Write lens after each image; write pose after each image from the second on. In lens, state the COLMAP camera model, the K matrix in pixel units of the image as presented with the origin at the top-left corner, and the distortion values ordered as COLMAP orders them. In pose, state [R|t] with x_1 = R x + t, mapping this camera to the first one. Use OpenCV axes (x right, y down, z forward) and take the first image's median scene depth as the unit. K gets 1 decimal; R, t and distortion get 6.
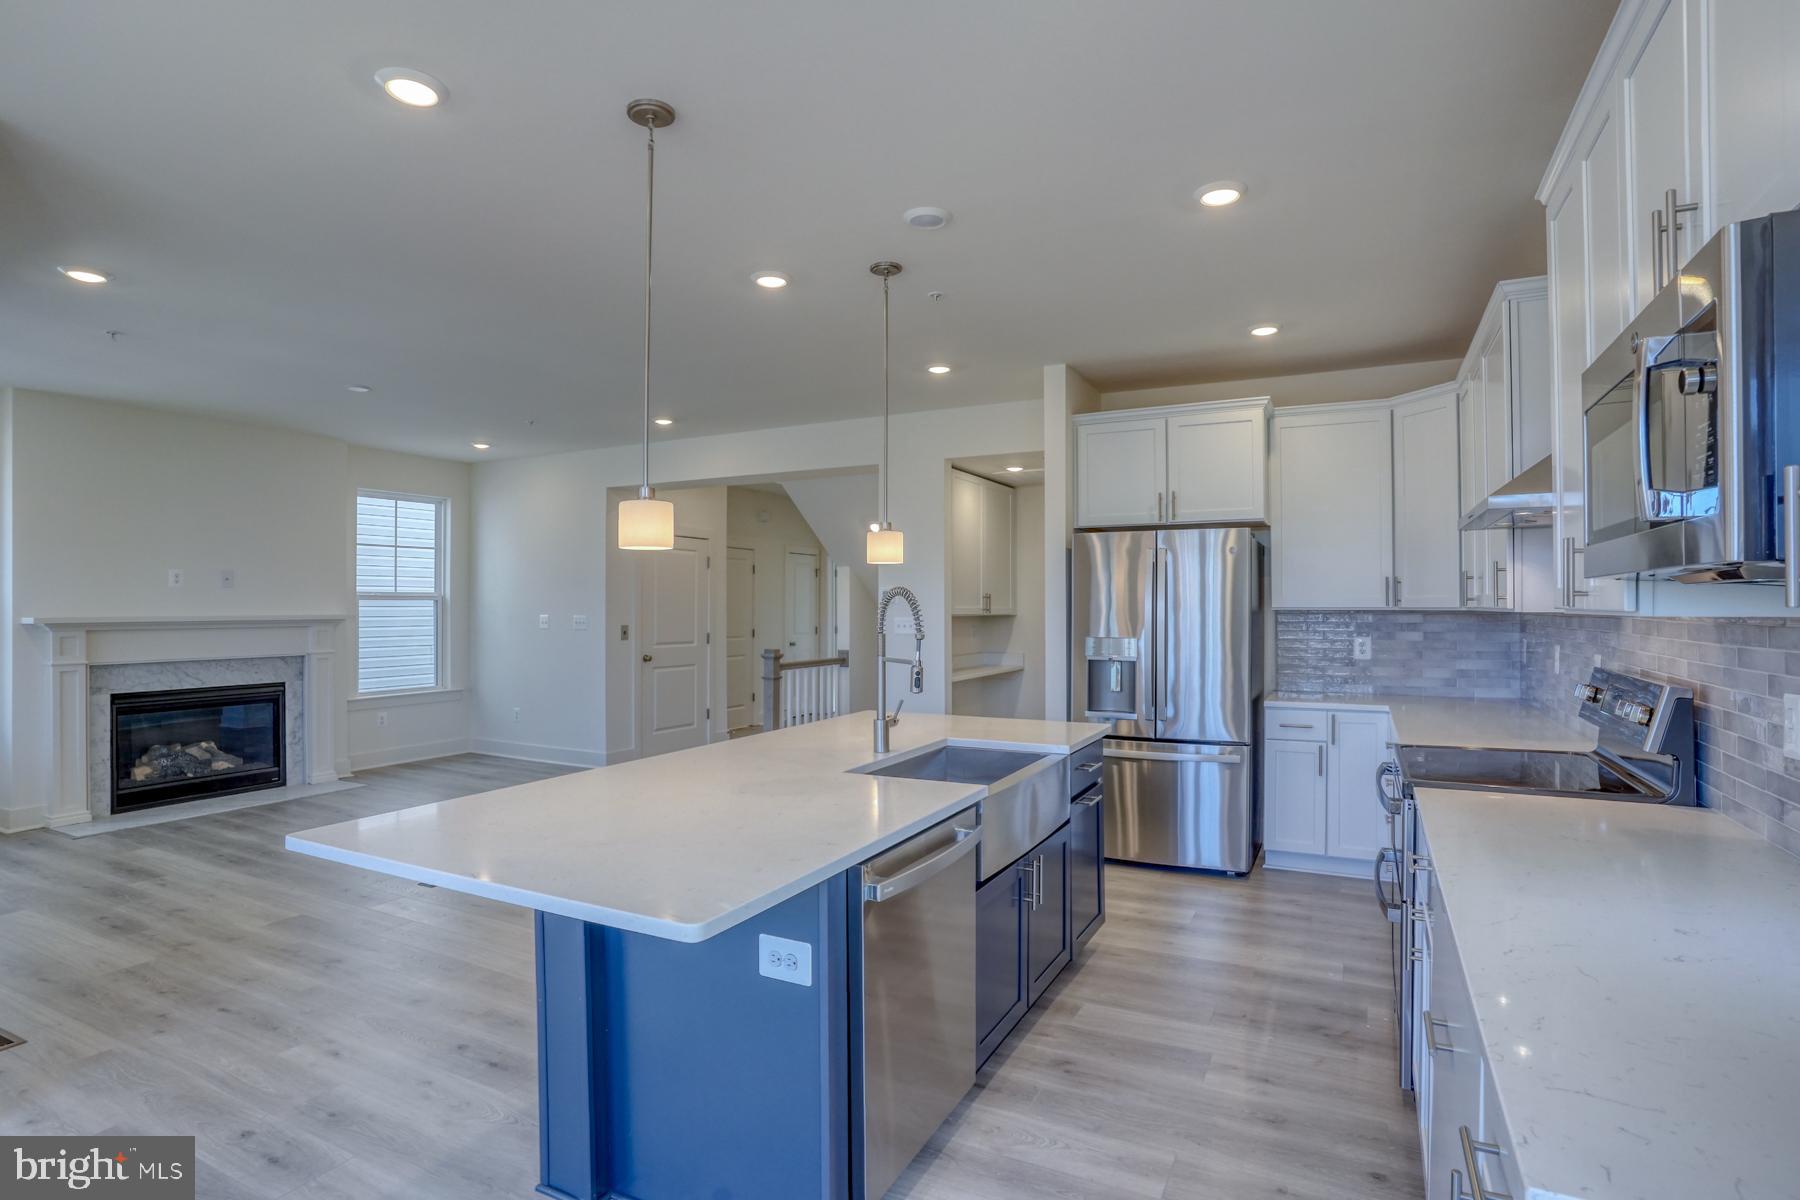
lens RADIAL K [[912.2, 0, 958.8], [0, 912.2, 598.8], [0, 0, 1]] dist [-0.082187, 0.031830]
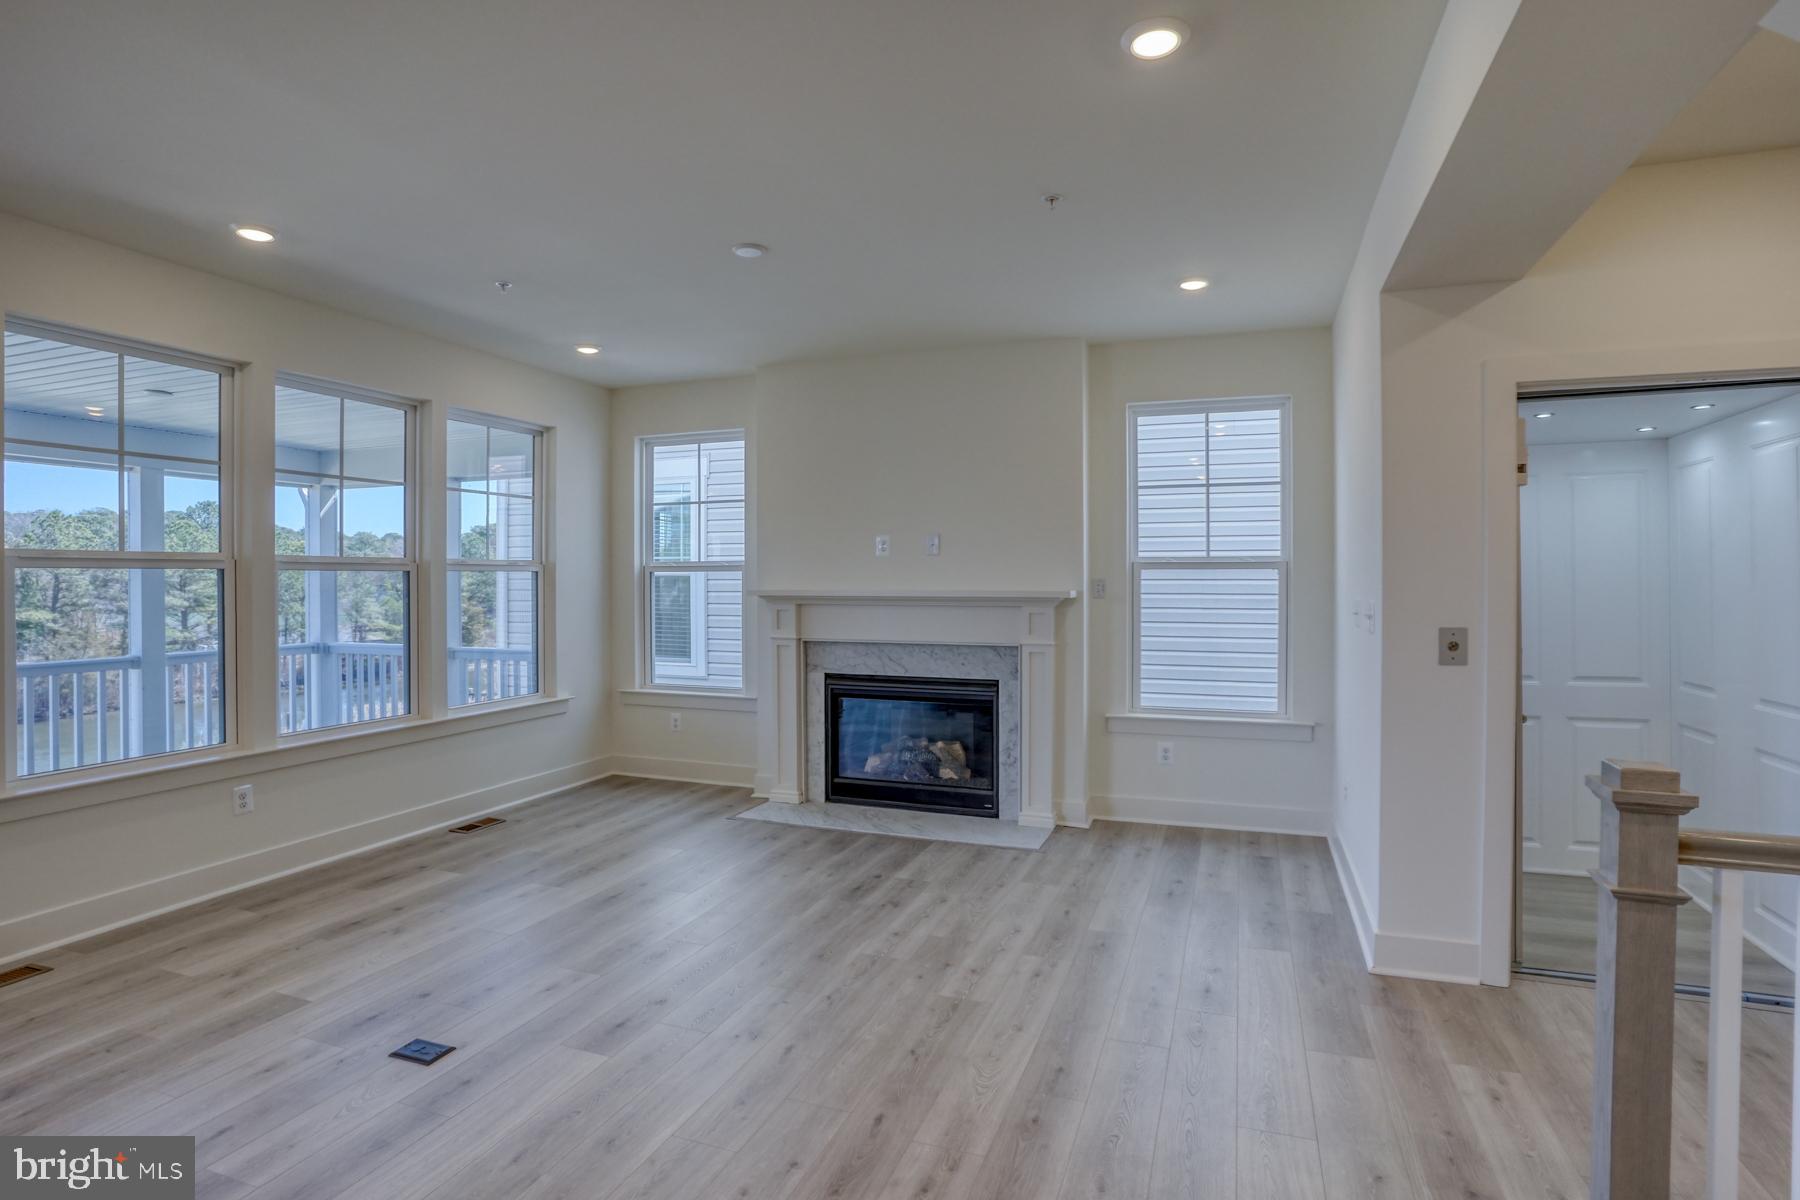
lens RADIAL K [[913.9, 0, 897.9], [0, 913.9, 583.6], [0, 0, 1]] dist [-0.059286, 0.000687]
pose [[0.065259, 0.004466, -0.997858, 0.002075], [0.005920, 0.999971, 0.004862, 0.008668], [0.997851, -0.006225, 0.065231, 0.901013]]
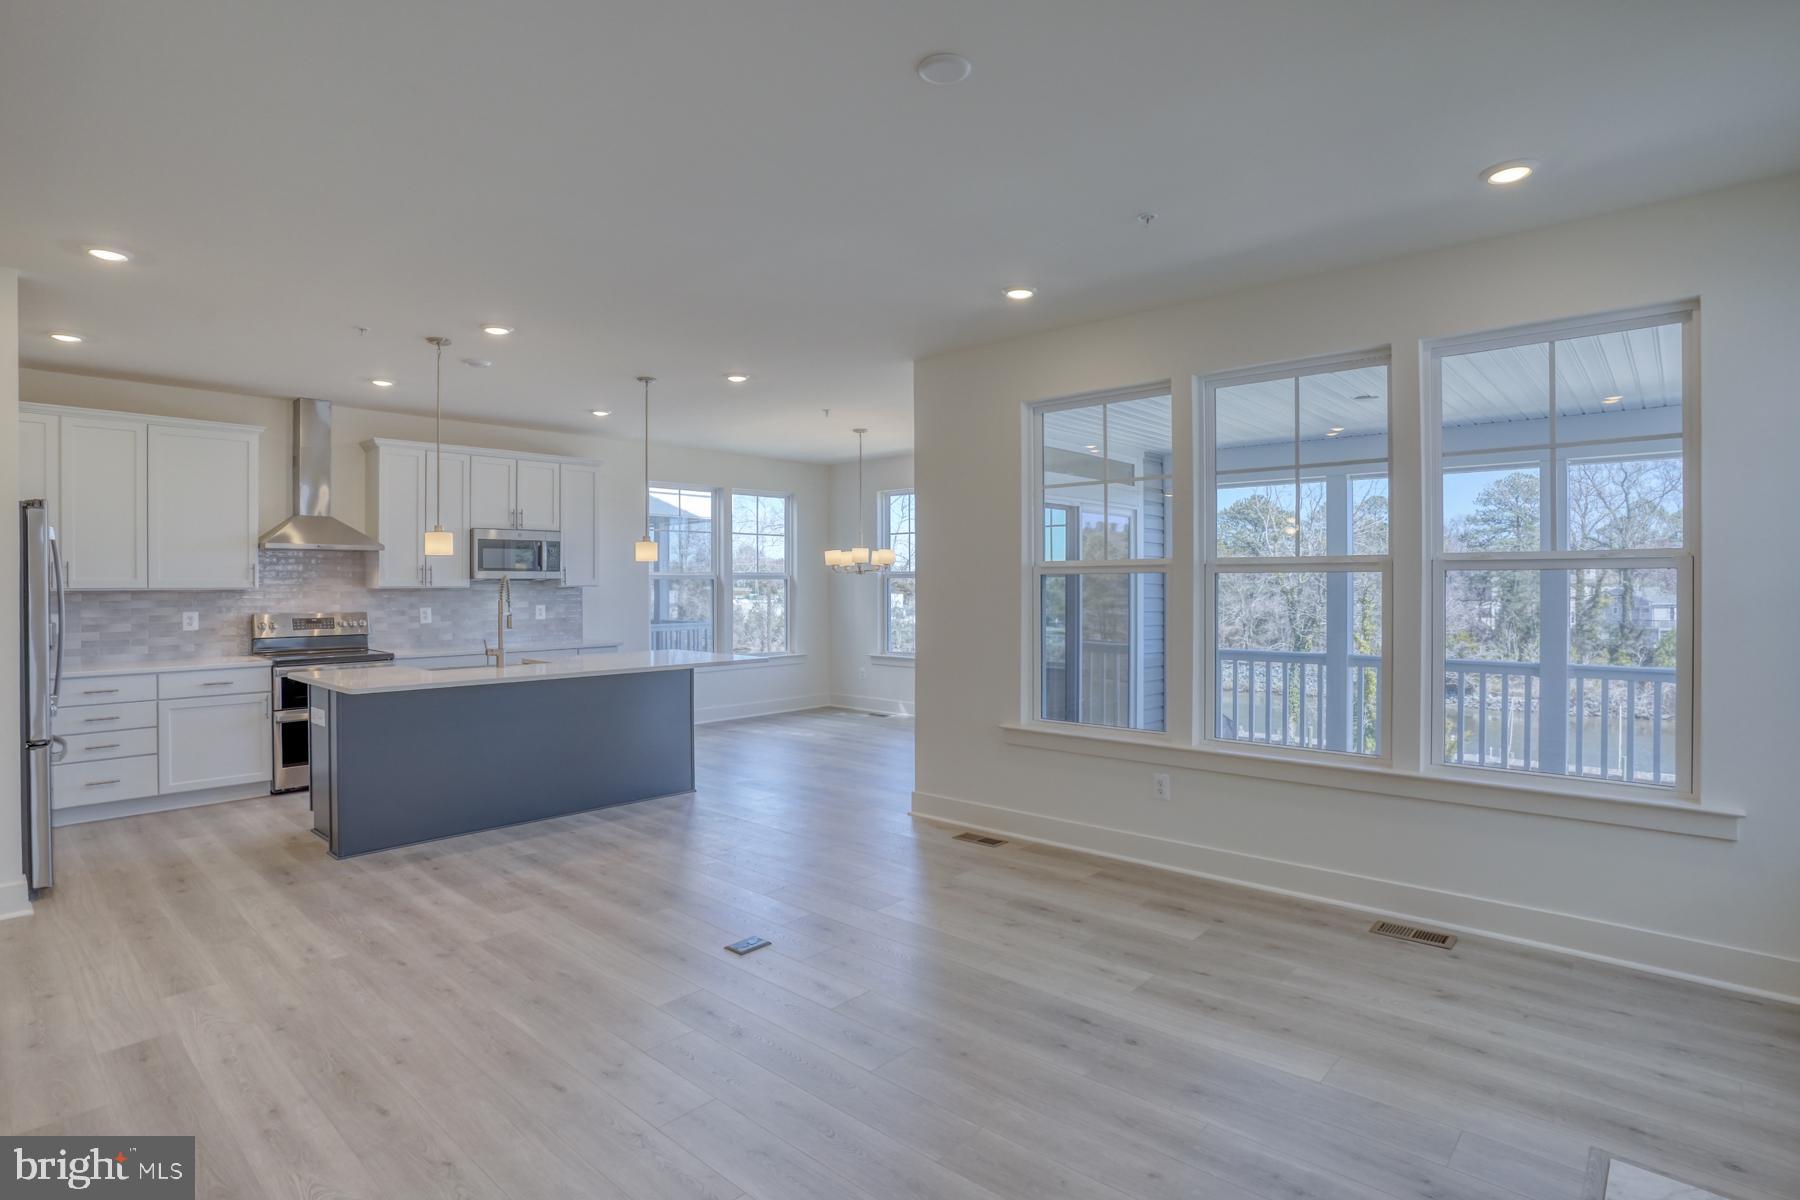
lens RADIAL K [[893.3, 0, 892.7], [0, 893.3, 596.5], [0, 0, 1]] dist [-0.077741, 0.029939]
pose [[-0.949444, 0.000070, 0.313937, -0.667342], [0.002731, 0.999964, 0.008037, 0.010436], [-0.313926, 0.008488, -0.949410, 1.183953]]
